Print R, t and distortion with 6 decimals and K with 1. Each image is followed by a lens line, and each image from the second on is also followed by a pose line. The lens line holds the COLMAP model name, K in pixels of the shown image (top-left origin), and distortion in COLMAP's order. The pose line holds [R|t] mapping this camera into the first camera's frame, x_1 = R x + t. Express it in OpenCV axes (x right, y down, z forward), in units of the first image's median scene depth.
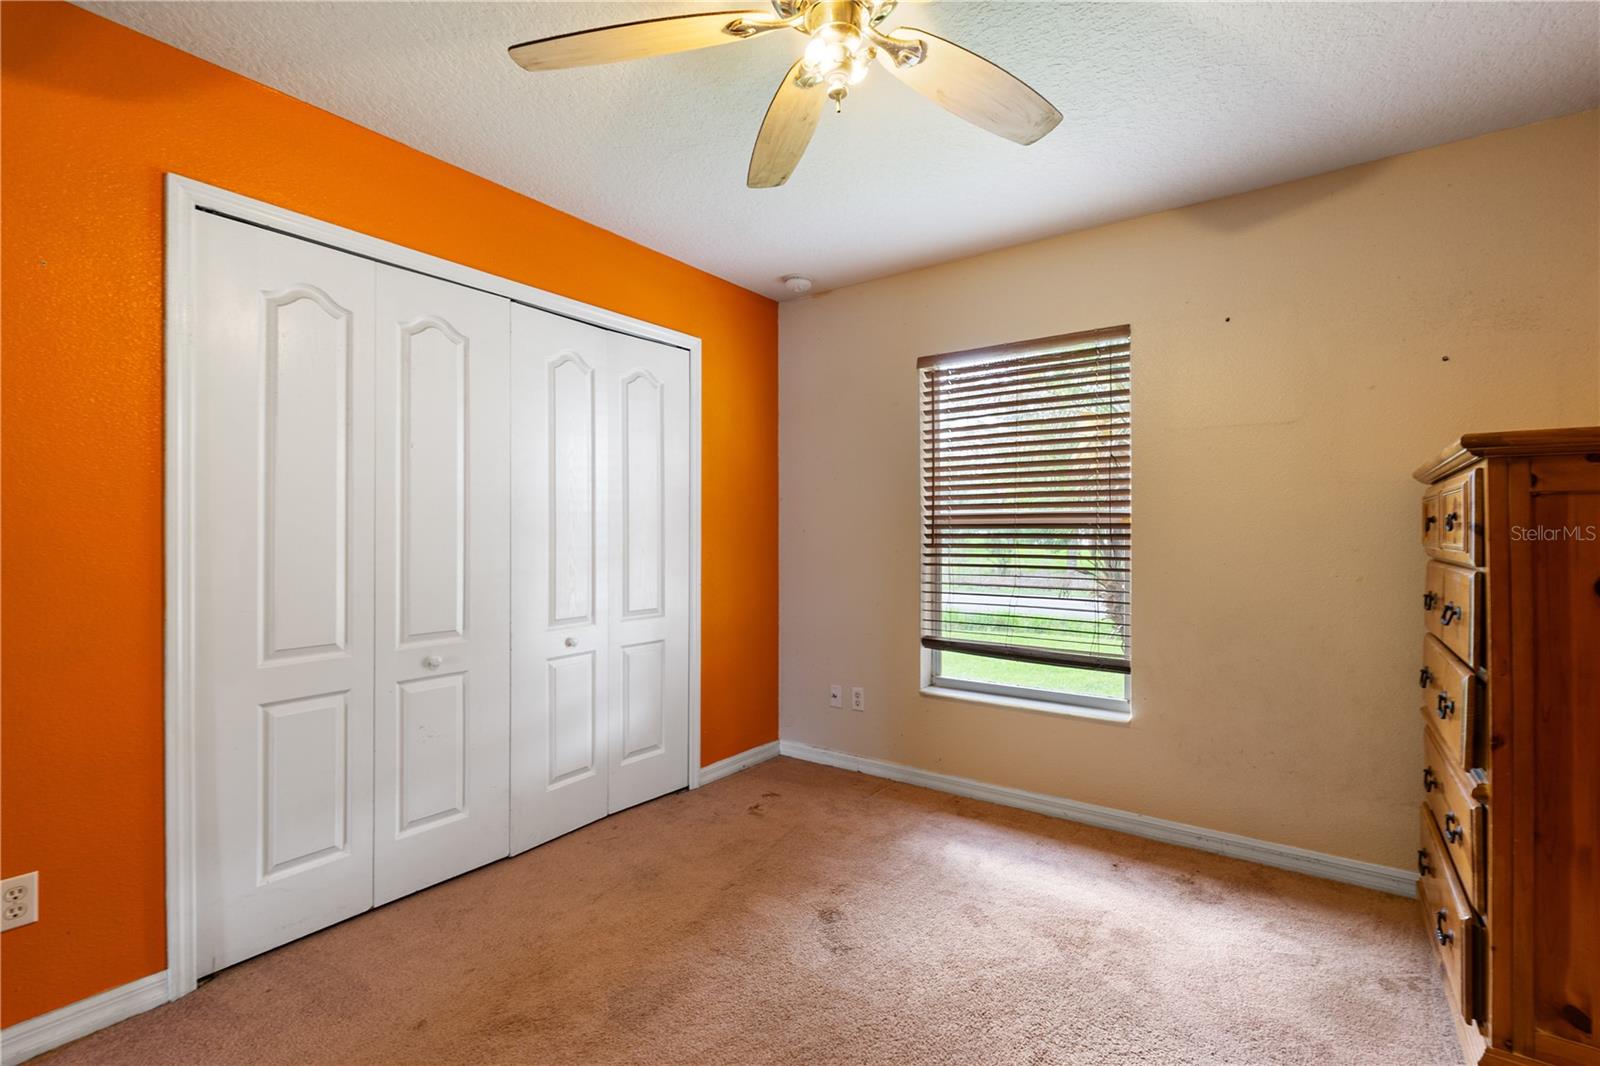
lens RADIAL K [[708.4, 0, 804.1], [0, 708.4, 538.0], [0, 0, 1]] dist [-0.007175, 0.001852]
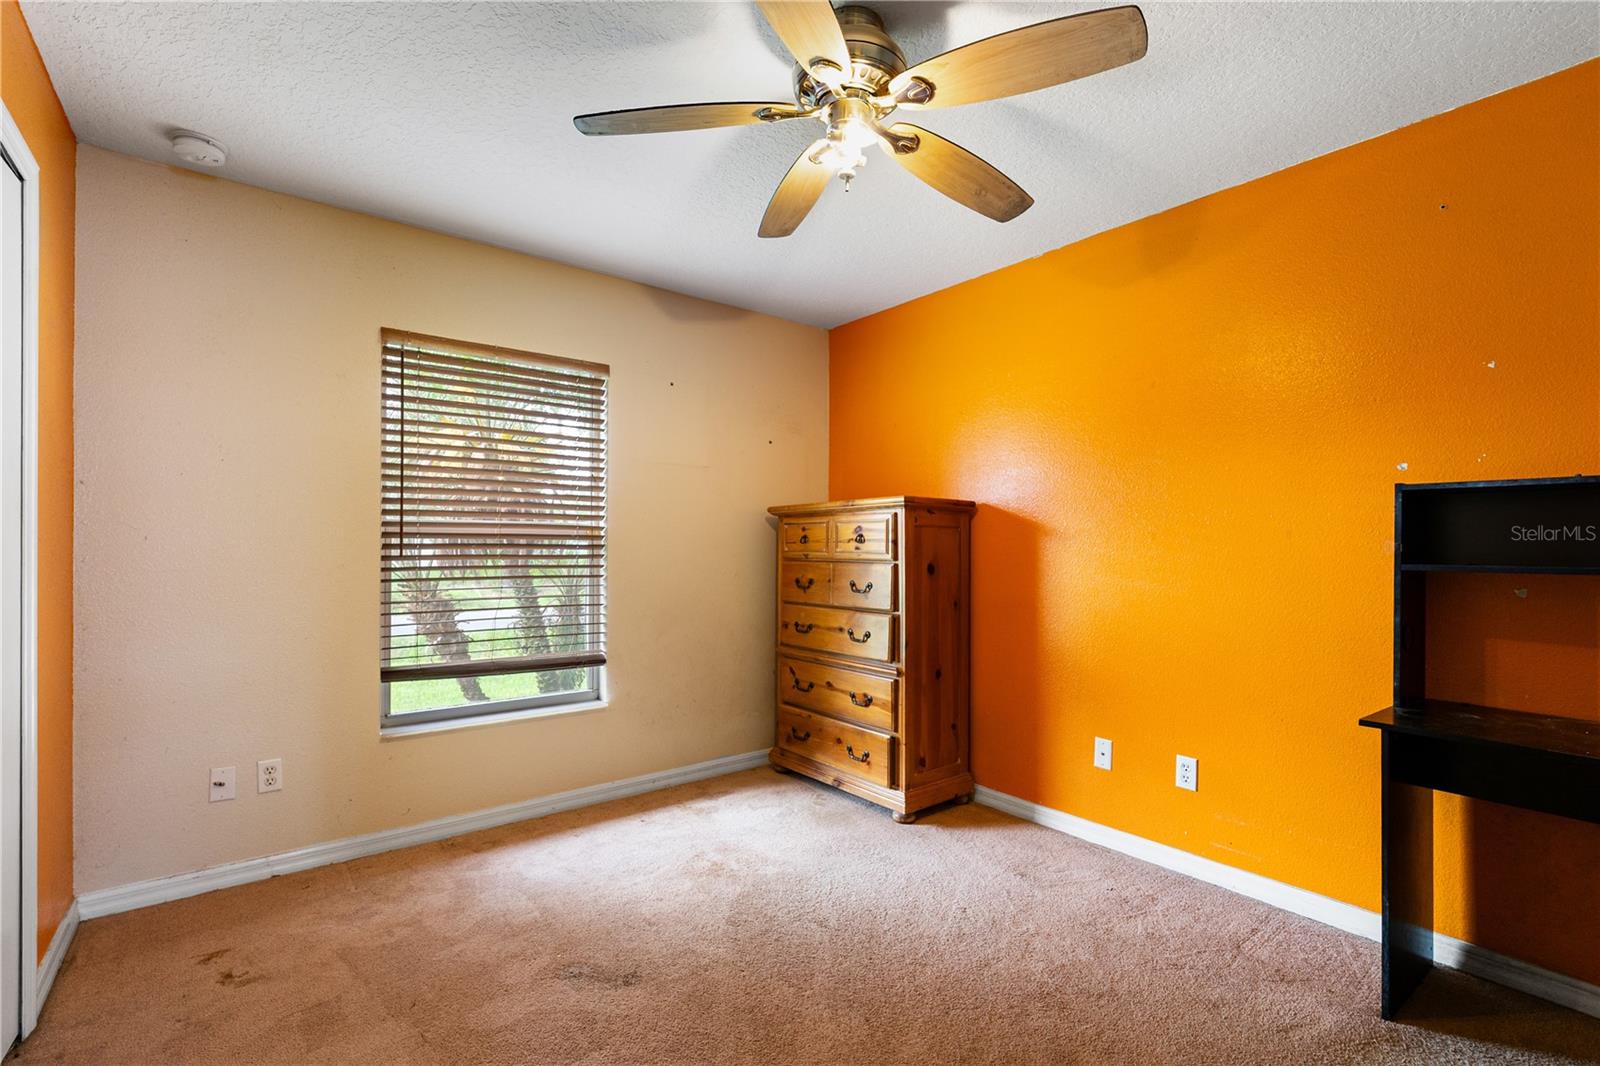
lens RADIAL K [[708.4, 0, 796.8], [0, 708.4, 549.4], [0, 0, 1]] dist [-0.007175, 0.001852]
pose [[0.285694, -0.005634, 0.958304, -0.526722], [0.003882, 0.999981, 0.004722, -0.001277], [-0.958313, 0.002371, 0.285710, 0.337771]]
